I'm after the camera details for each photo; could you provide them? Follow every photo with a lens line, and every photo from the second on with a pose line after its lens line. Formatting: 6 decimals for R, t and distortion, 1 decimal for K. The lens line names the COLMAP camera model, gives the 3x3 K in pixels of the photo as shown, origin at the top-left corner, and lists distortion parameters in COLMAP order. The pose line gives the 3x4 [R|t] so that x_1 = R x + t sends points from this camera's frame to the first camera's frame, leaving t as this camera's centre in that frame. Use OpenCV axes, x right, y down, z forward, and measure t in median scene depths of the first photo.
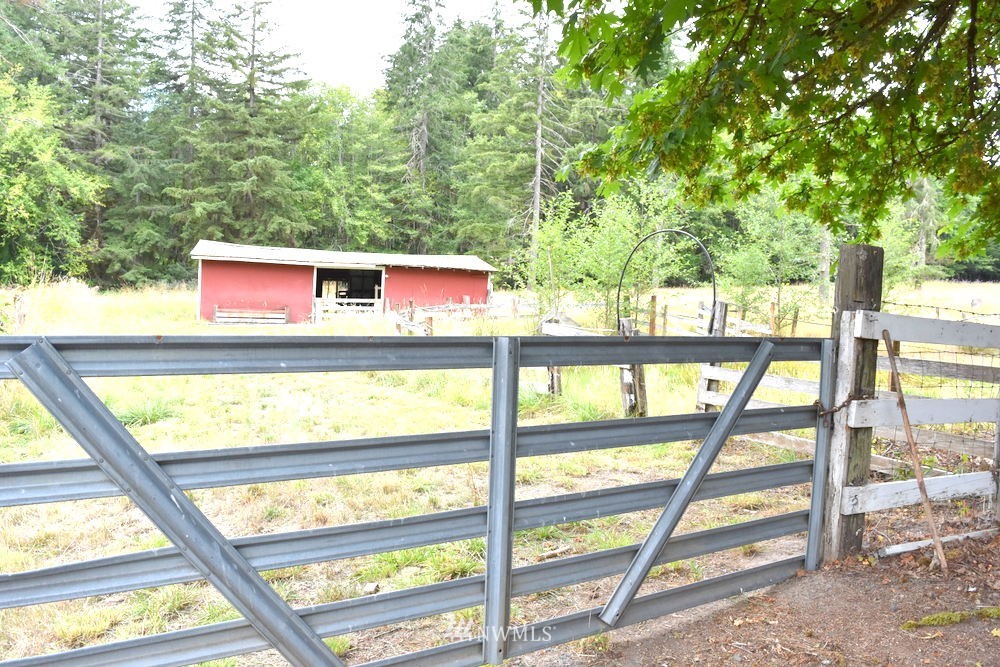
lens RADIAL K [[785.0, 0, 499.9], [0, 785.0, 334.1], [0, 0, 1]] dist [-0.083513, 0.020470]
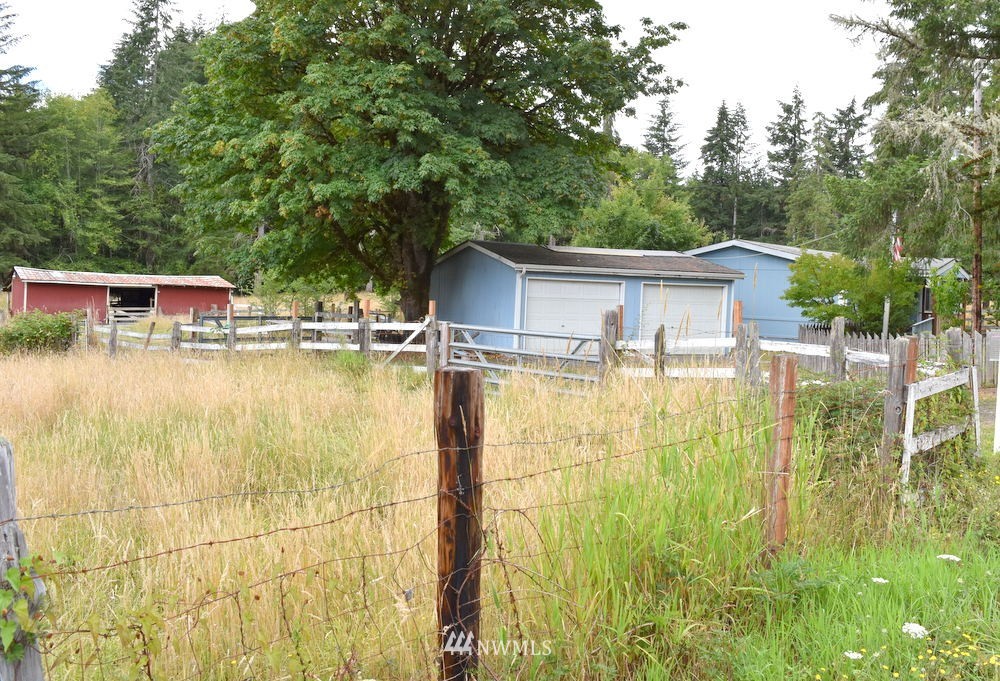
lens RADIAL K [[810.3, 0, 500.8], [0, 810.3, 336.7], [0, 0, 1]] dist [-0.088335, -0.005787]
pose [[0.944885, -0.025700, 0.326392, -0.008264], [0.025846, 0.999658, 0.003893, 0.006279], [-0.326380, 0.004757, 0.945227, -0.185866]]
